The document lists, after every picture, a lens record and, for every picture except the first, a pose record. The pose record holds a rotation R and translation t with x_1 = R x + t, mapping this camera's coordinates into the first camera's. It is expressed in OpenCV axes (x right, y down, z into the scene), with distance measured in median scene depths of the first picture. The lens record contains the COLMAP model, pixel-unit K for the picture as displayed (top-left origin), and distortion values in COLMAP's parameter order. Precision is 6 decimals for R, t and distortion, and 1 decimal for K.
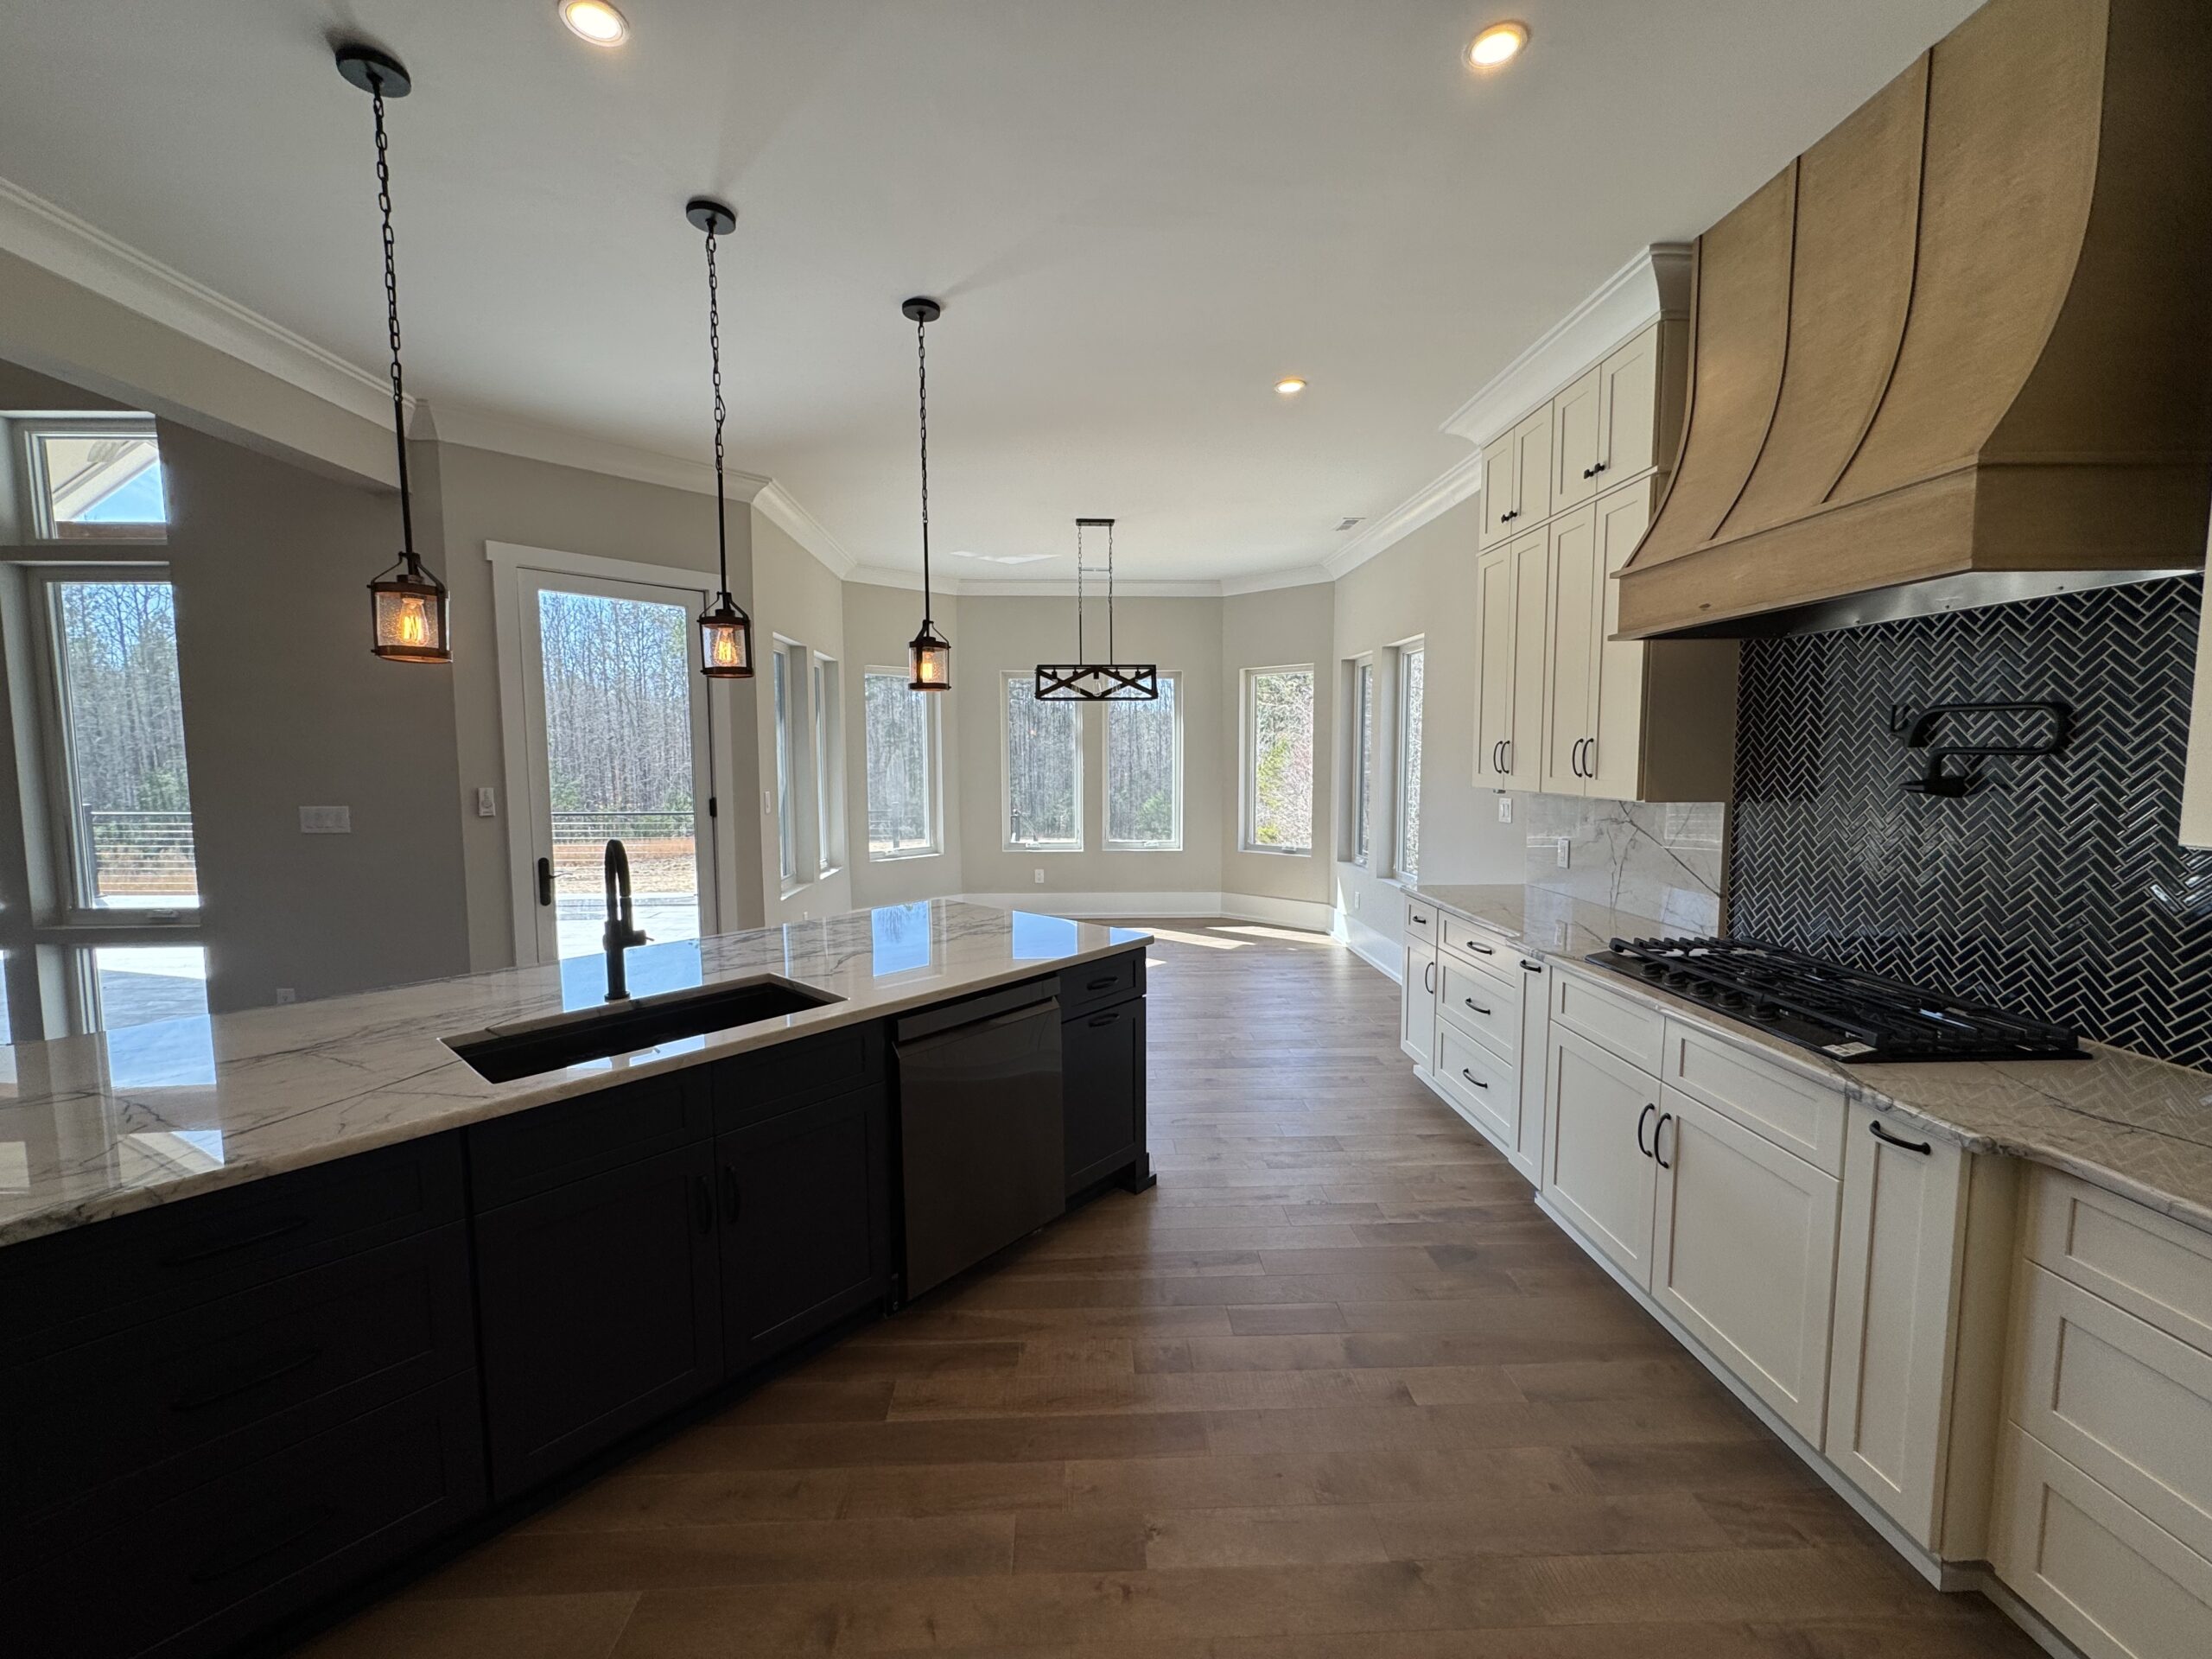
lens RADIAL K [[884.6, 0, 1103.3], [0, 884.6, 826.2], [0, 0, 1]] dist [0.000000, -0.000178]
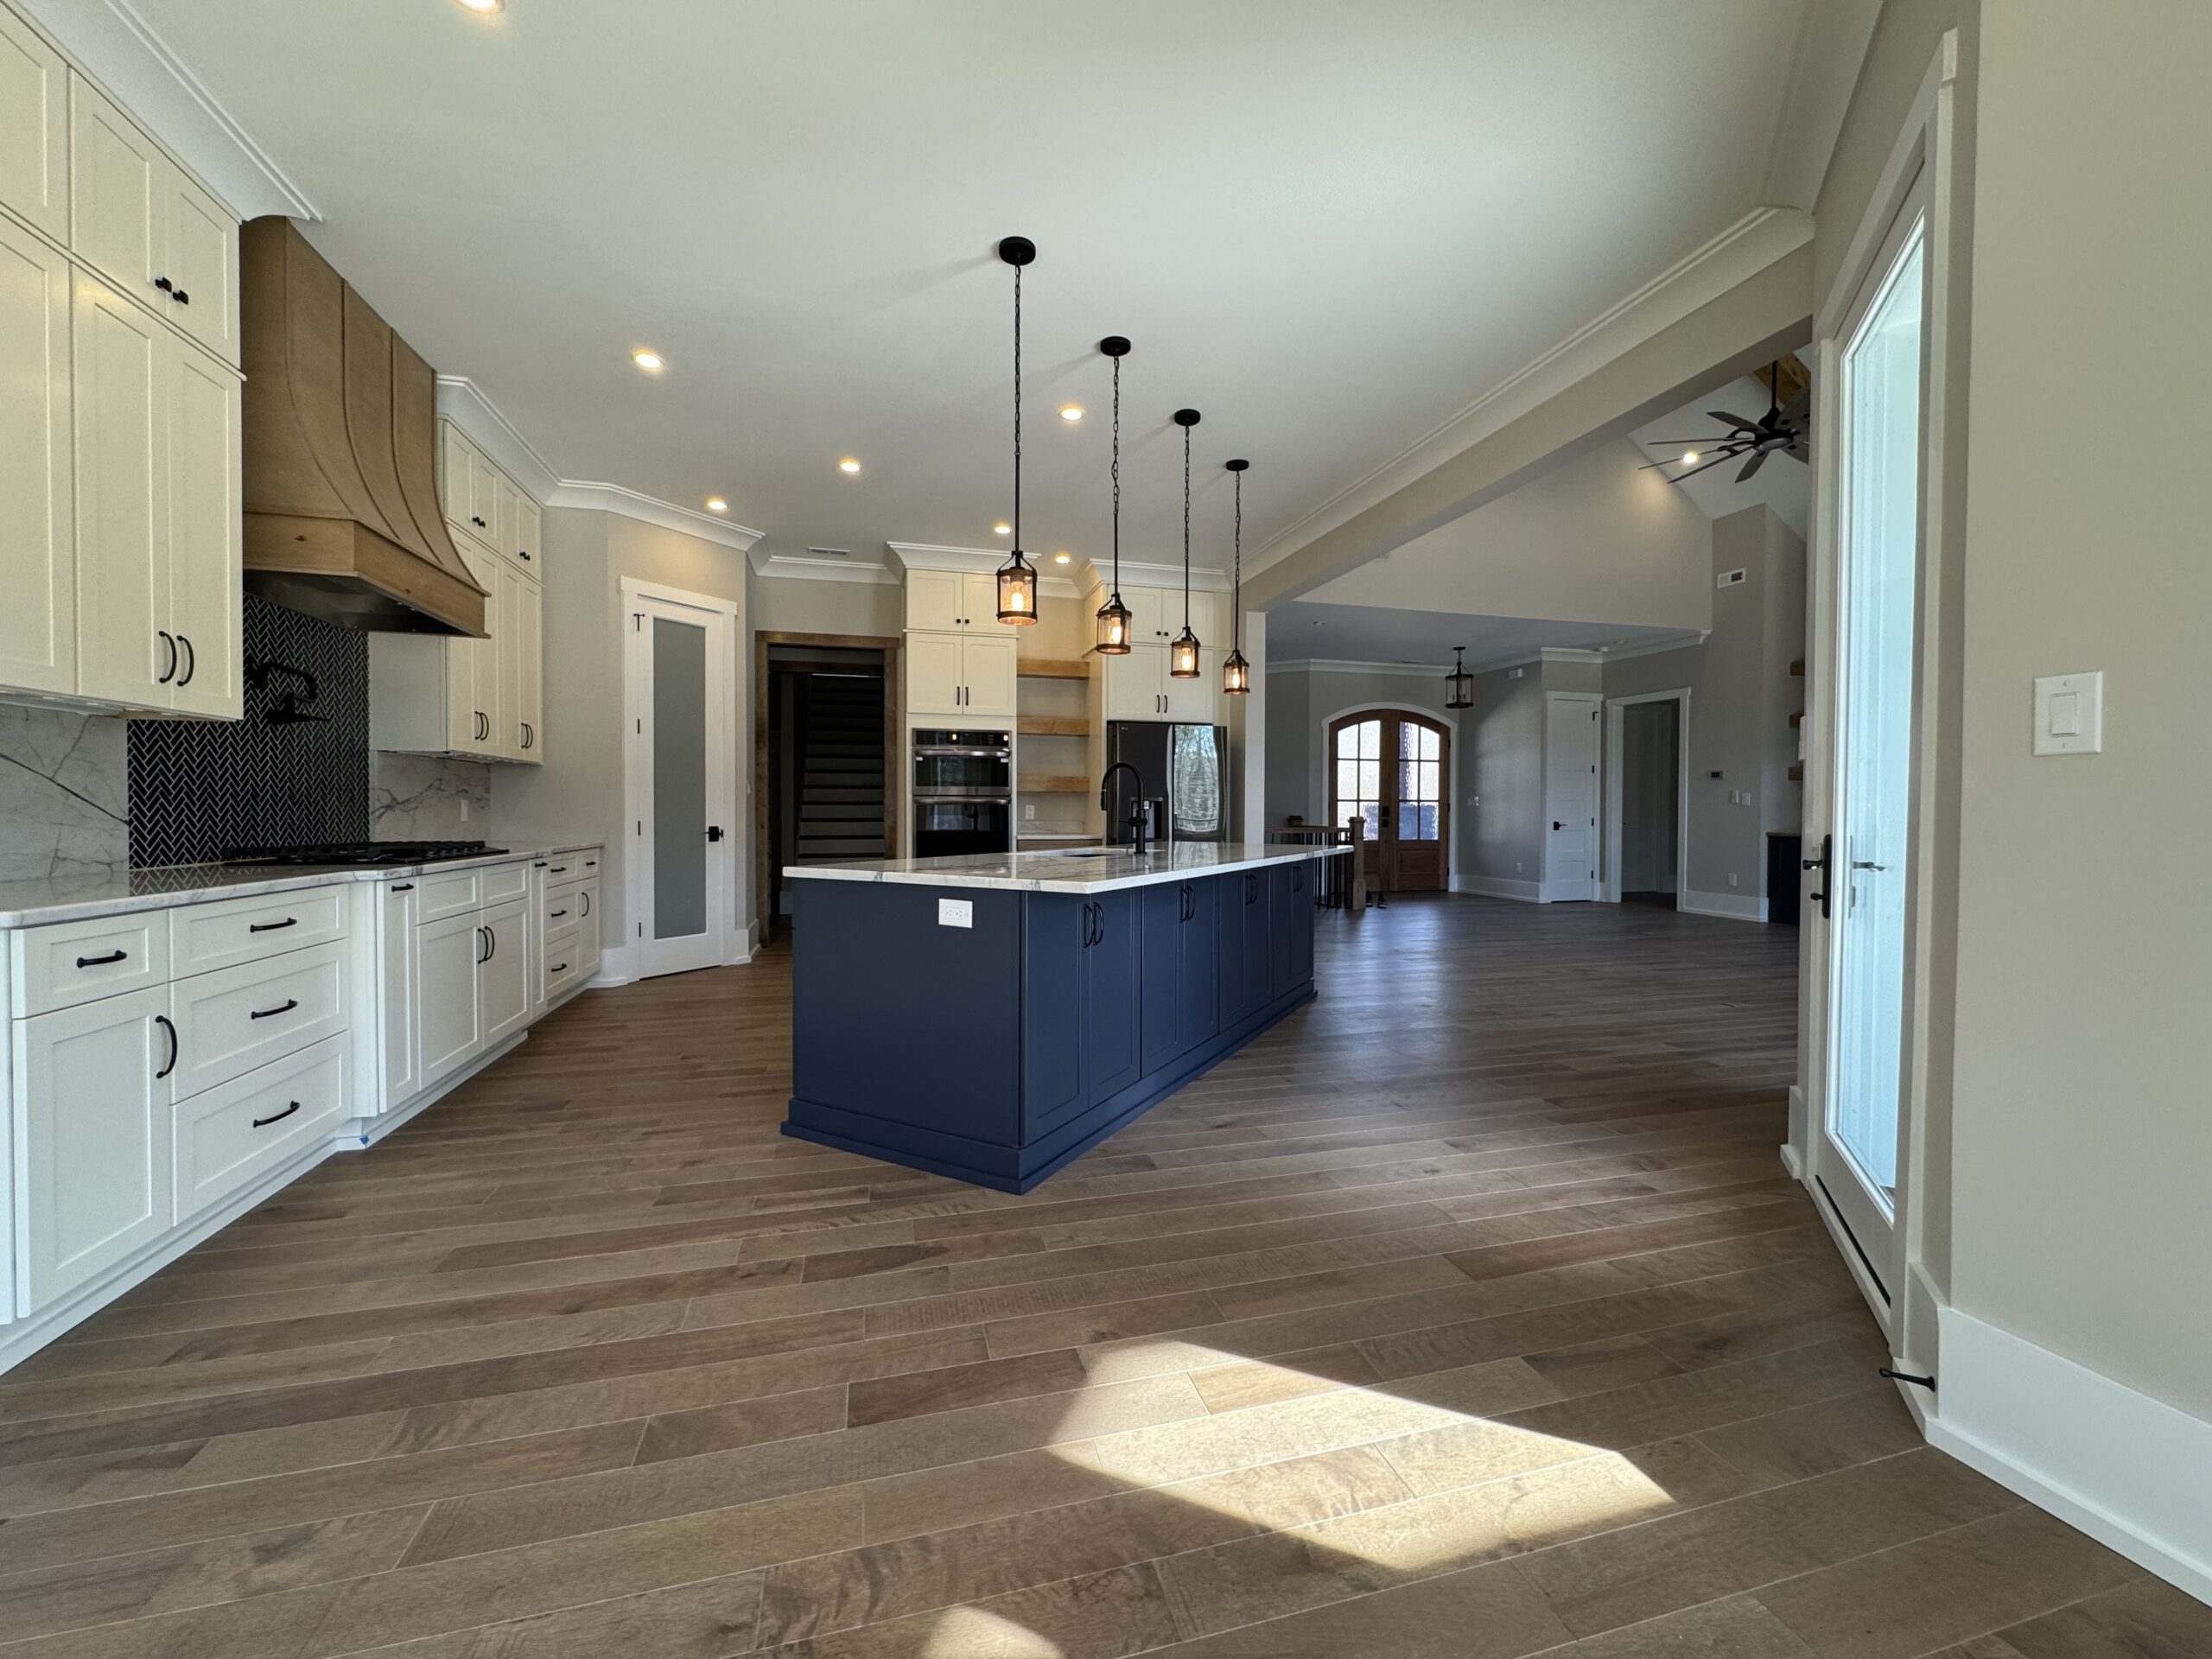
lens RADIAL K [[884.6, 0, 1103.3], [0, 884.6, 826.2], [0, 0, 1]] dist [0.000000, -0.000178]
pose [[-0.975817, 0.005620, -0.218517, -0.055209], [-0.016088, 0.995112, 0.097435, -0.018432], [0.217996, 0.098594, -0.970957, 1.585243]]
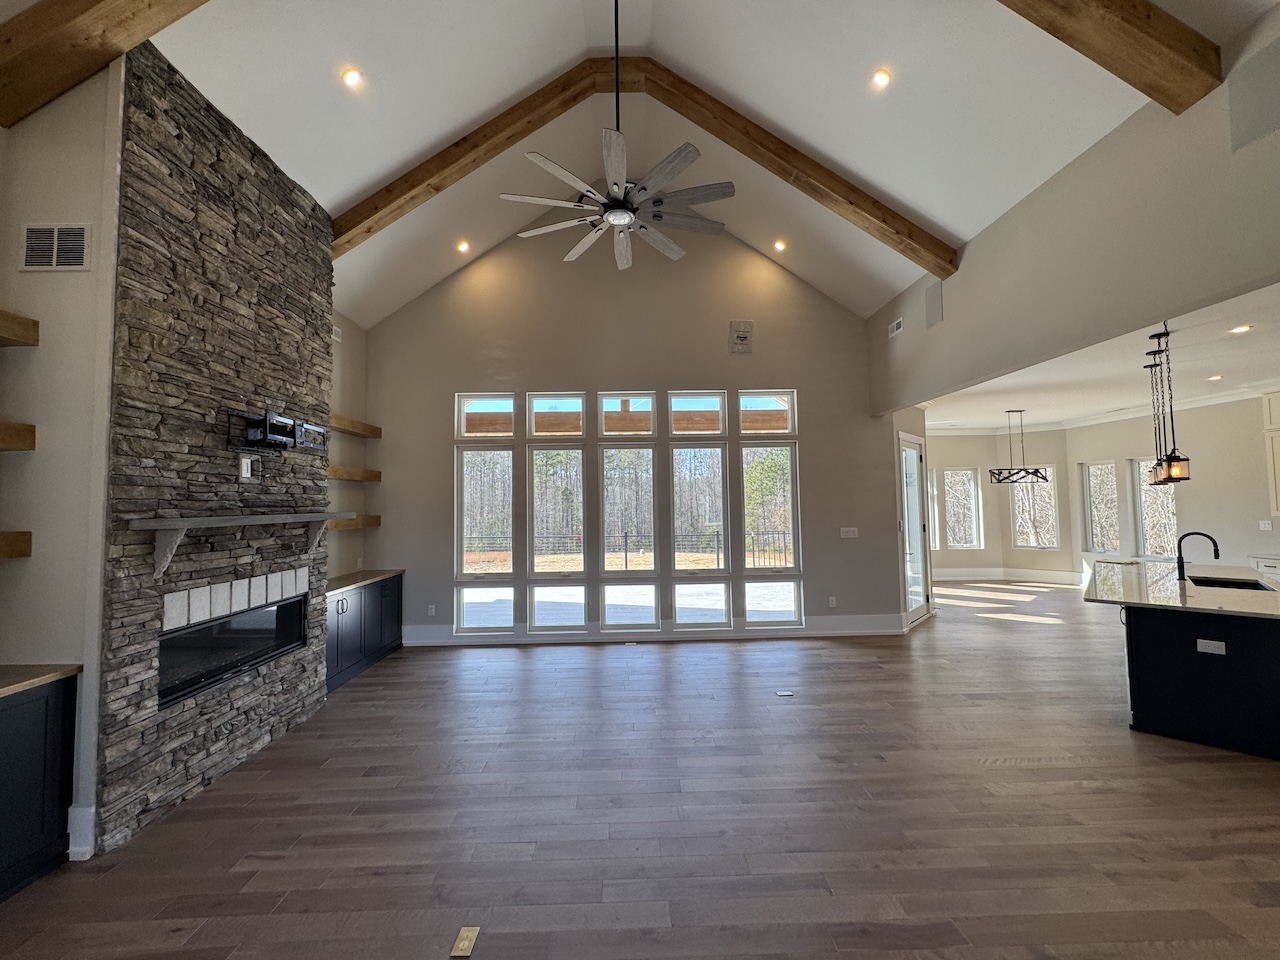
lens RADIAL K [[511.9, 0, 638.4], [0, 511.9, 478.1], [0, 0, 1]] dist [0.000000, -0.000178]
pose [[0.999688, -0.010441, -0.022708, -1.507446], [0.007404, 0.991498, -0.129910, 0.025356], [0.023871, 0.129701, 0.991266, -0.600136]]
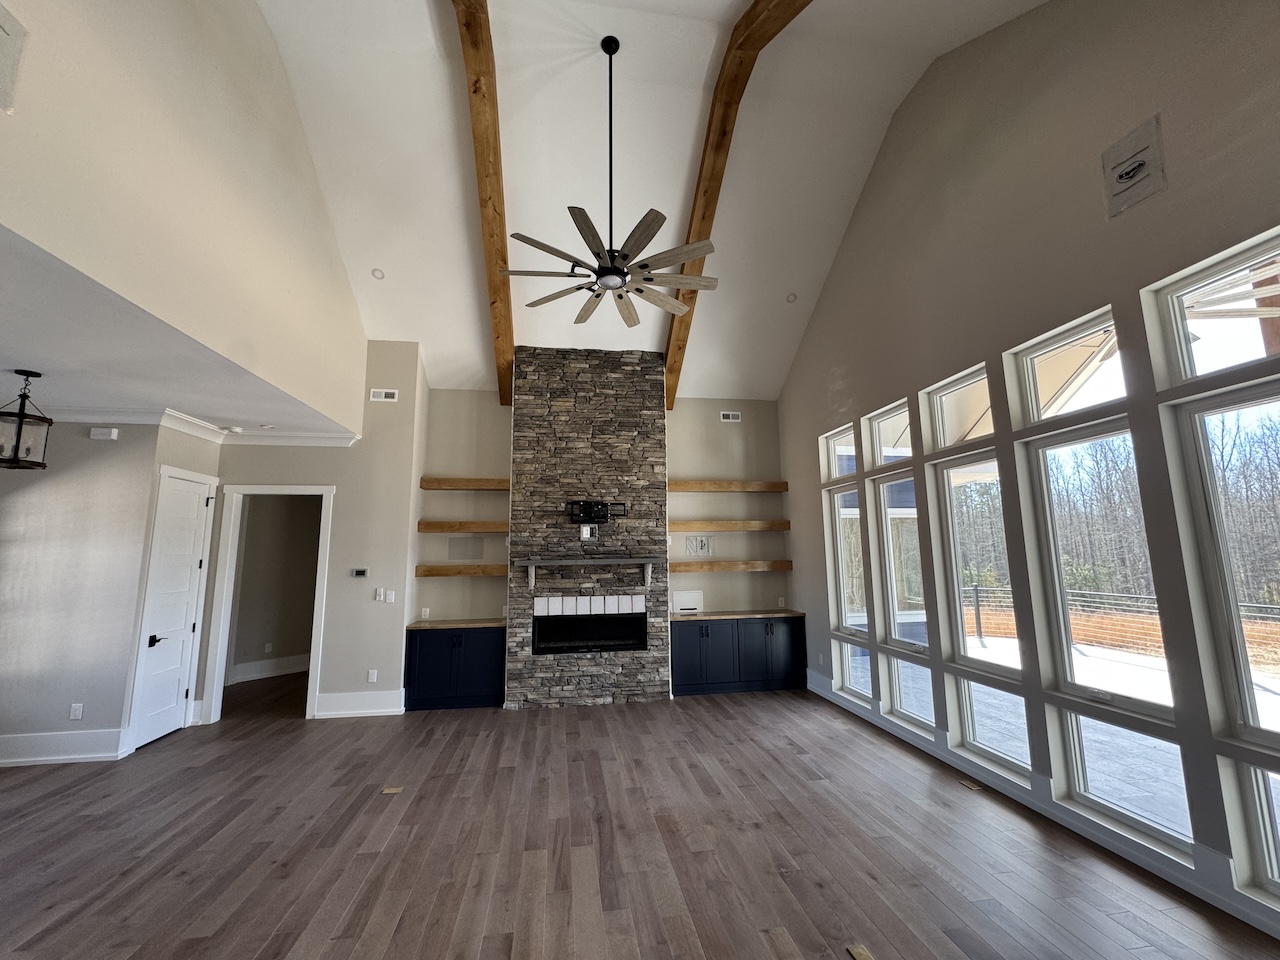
lens RADIAL K [[511.9, 0, 638.4], [0, 511.9, 478.1], [0, 0, 1]] dist [0.000000, -0.000178]
pose [[0.106194, -0.143440, -0.983945, -0.649428], [-0.068019, 0.986175, -0.151106, -0.048685], [0.992016, 0.082973, 0.094970, 0.240112]]
